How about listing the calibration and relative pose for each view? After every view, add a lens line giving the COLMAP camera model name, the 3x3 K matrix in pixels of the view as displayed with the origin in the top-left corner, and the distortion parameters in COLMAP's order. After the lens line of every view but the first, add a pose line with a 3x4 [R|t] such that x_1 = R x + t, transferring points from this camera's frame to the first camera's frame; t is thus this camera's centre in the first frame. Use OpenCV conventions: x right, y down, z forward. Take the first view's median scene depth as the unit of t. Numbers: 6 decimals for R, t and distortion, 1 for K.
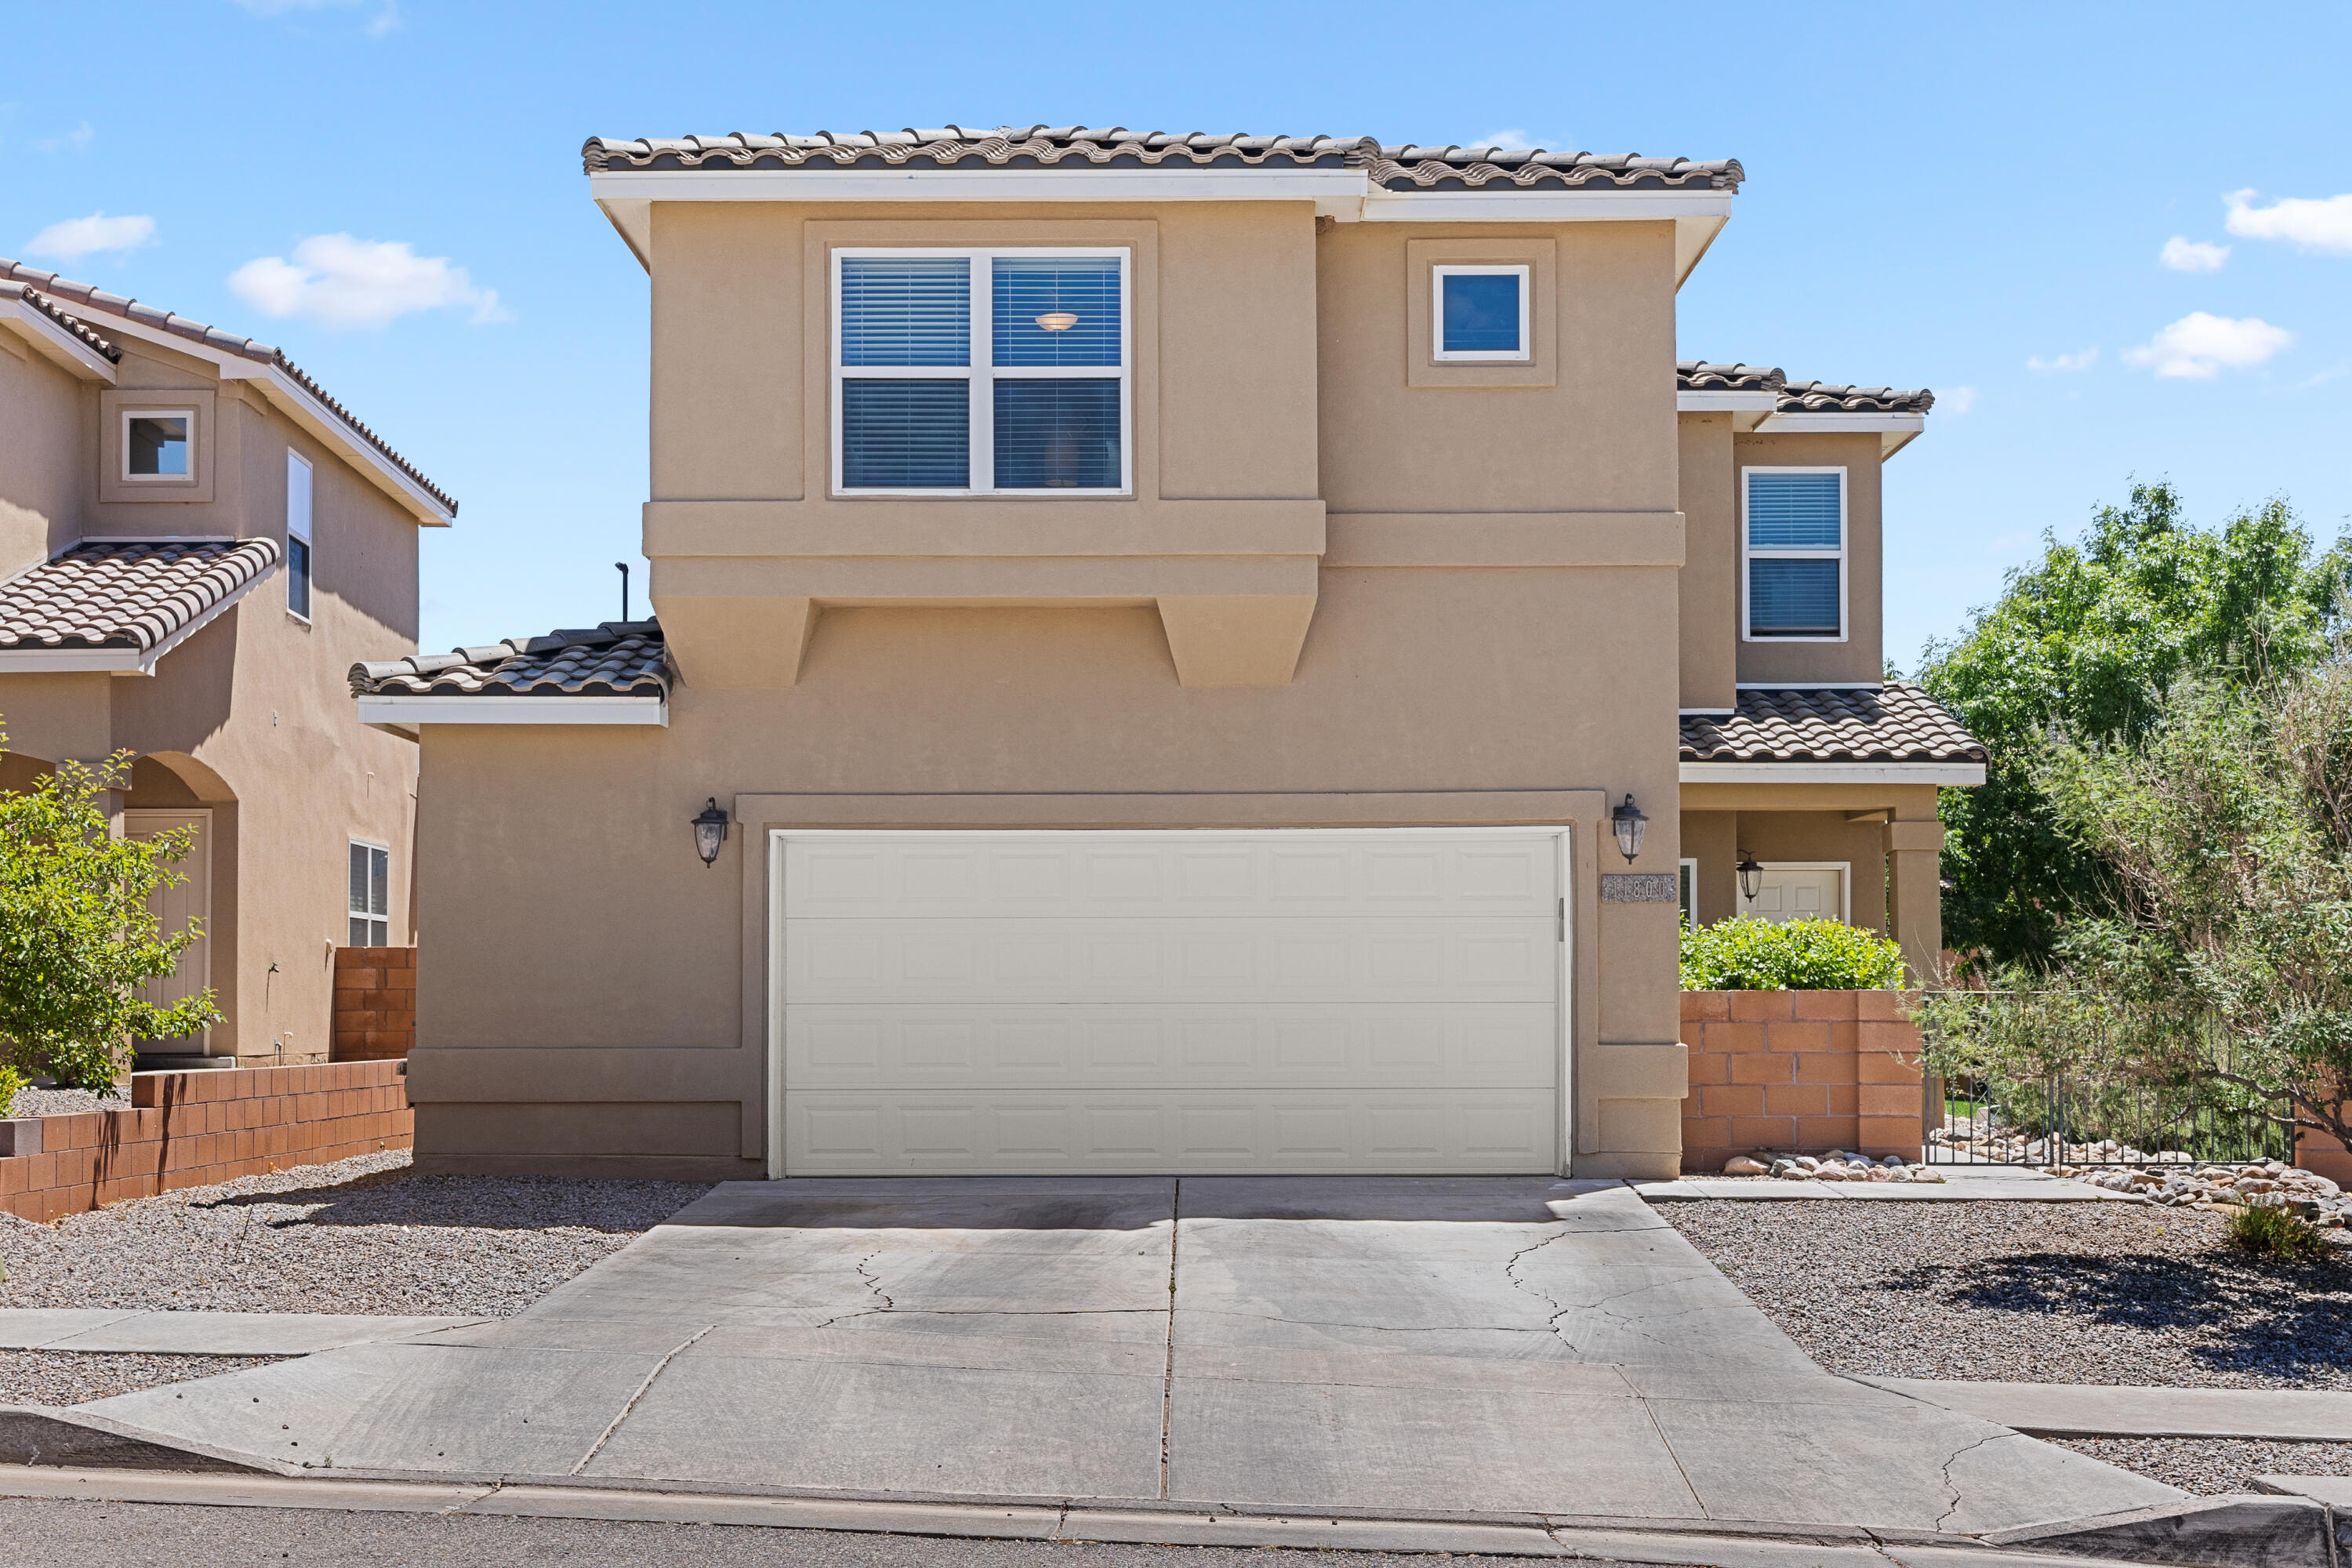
lens RADIAL K [[3123.7, 0, 1176.0], [0, 3123.7, 784.0], [0, 0, 1]] dist [0.000967, -0.049688]
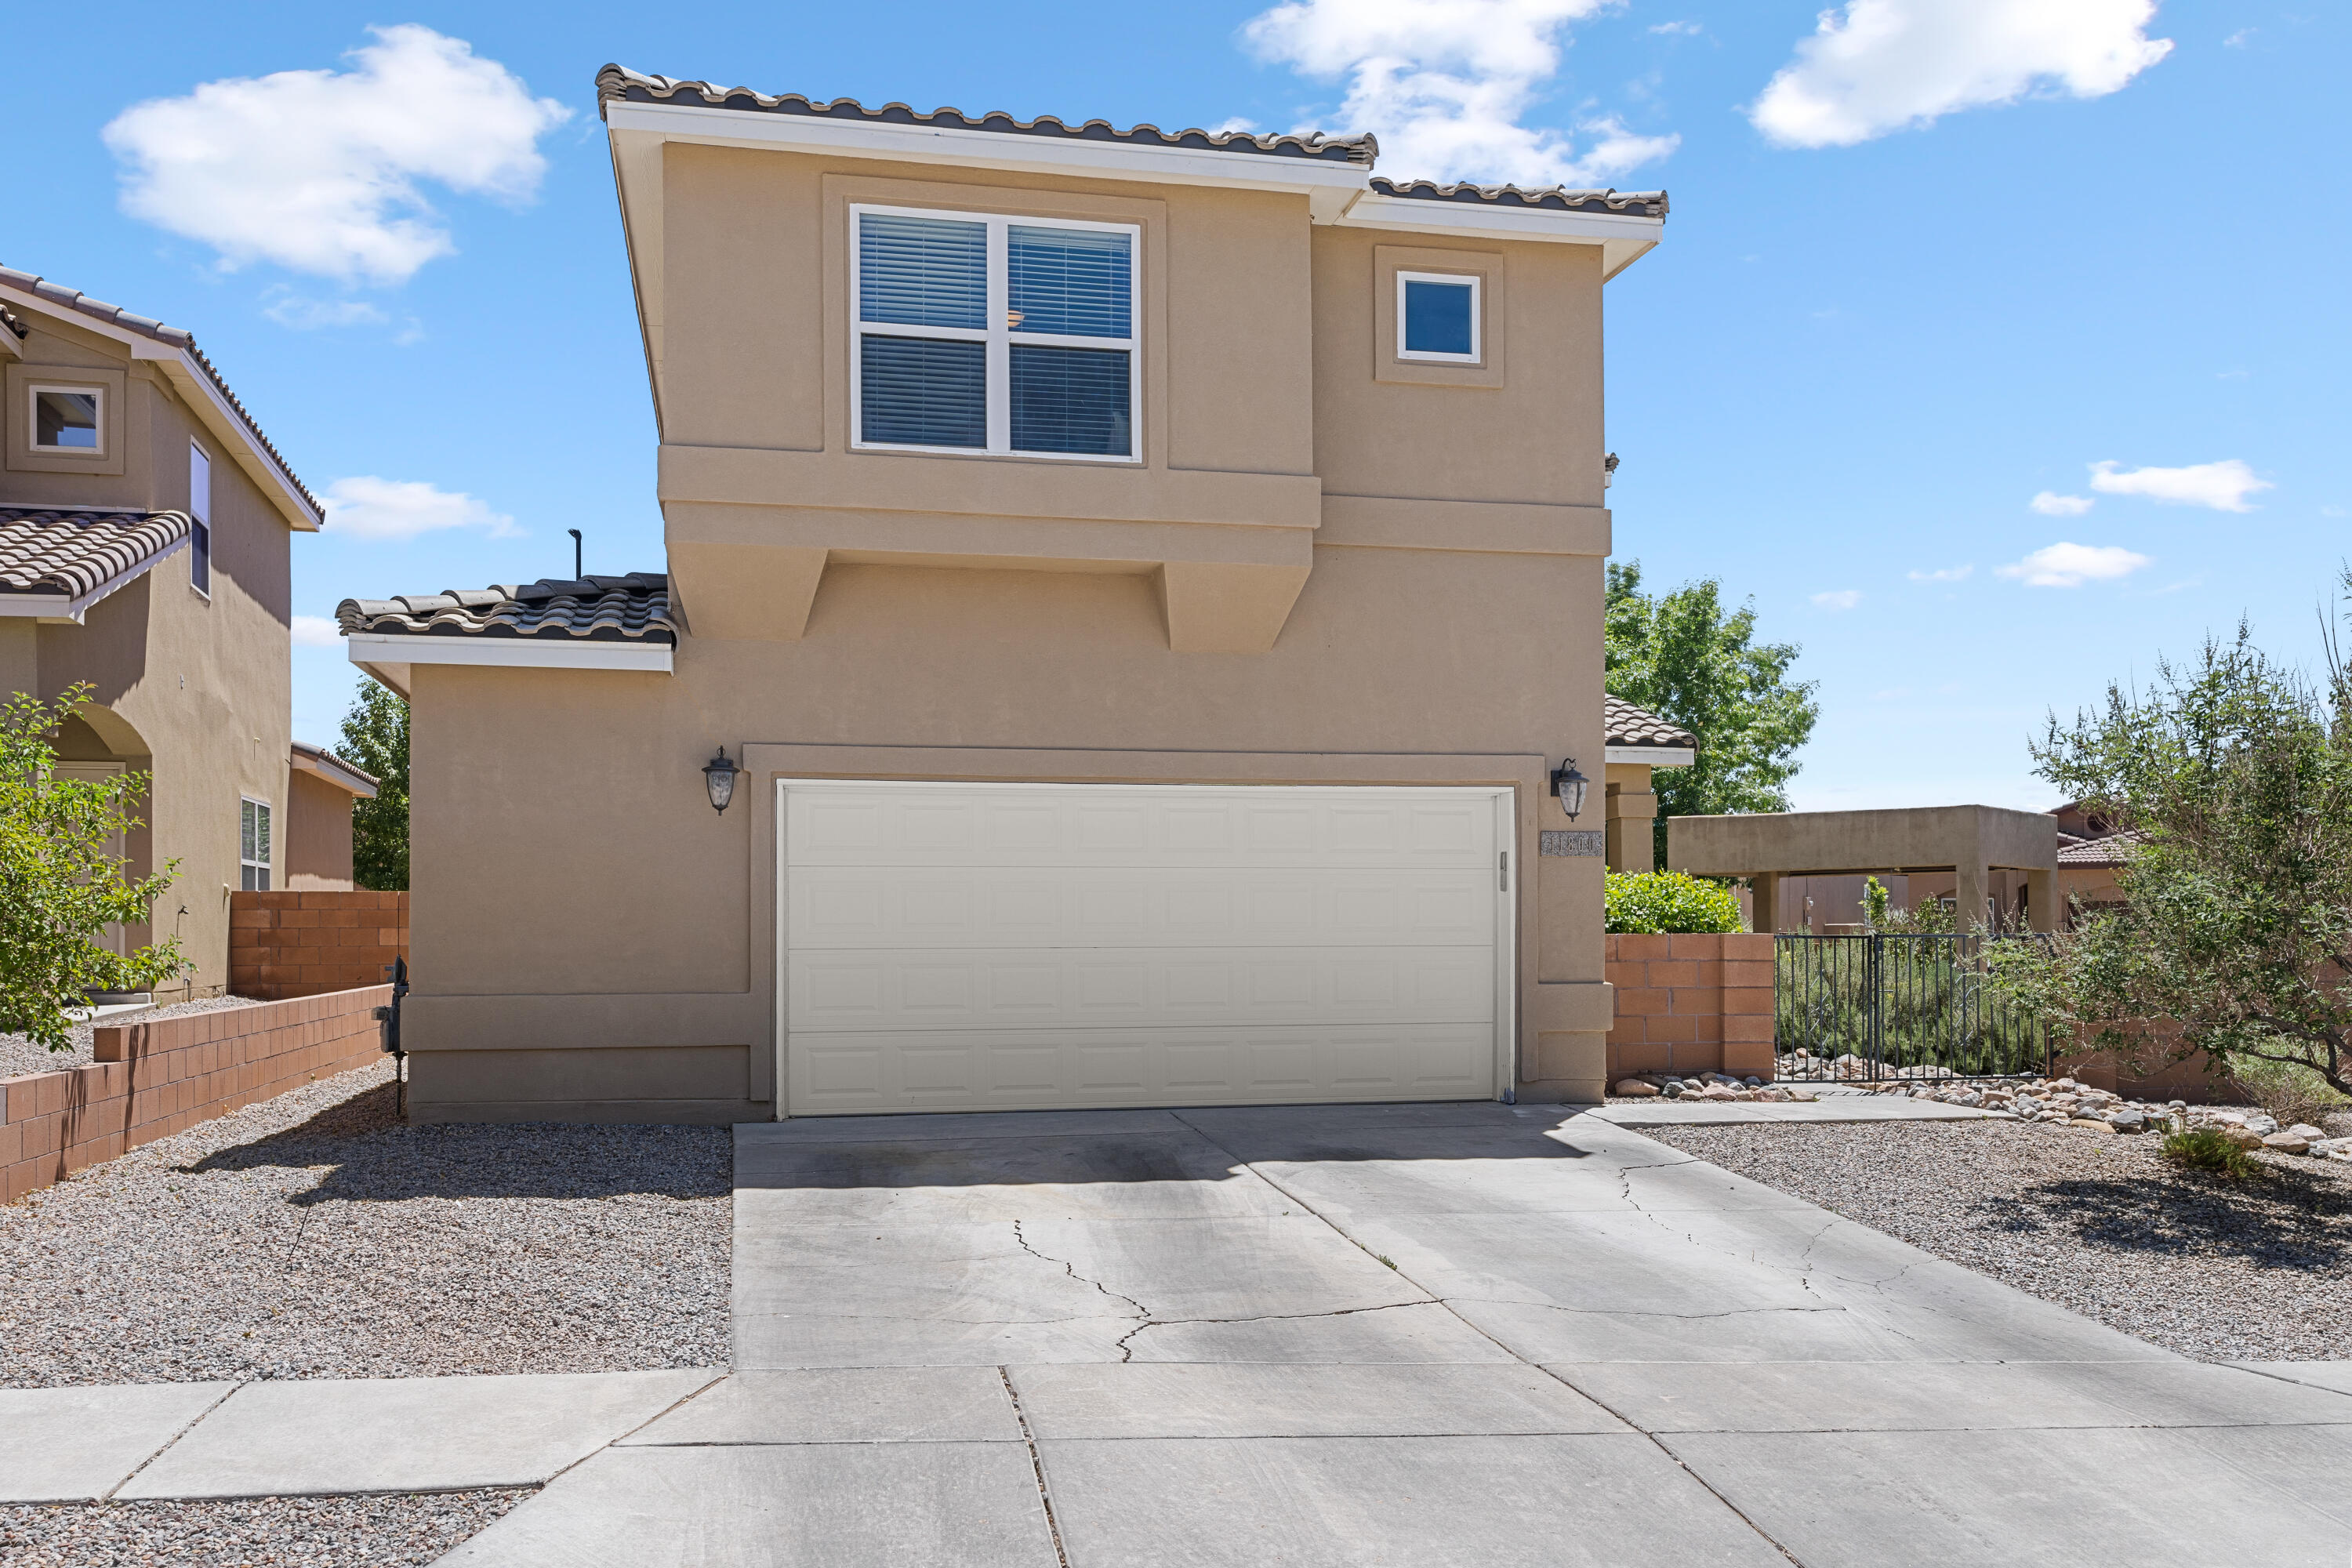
lens RADIAL K [[1991.6, 0, 1174.5], [0, 1991.6, 863.3], [0, 0, 1]] dist [0.001666, -0.001307]
pose [[0.973981, 0.006532, 0.226536, -0.150783], [-0.015159, 0.999224, 0.036365, 0.016548], [-0.226123, -0.038853, 0.973324, 0.336720]]
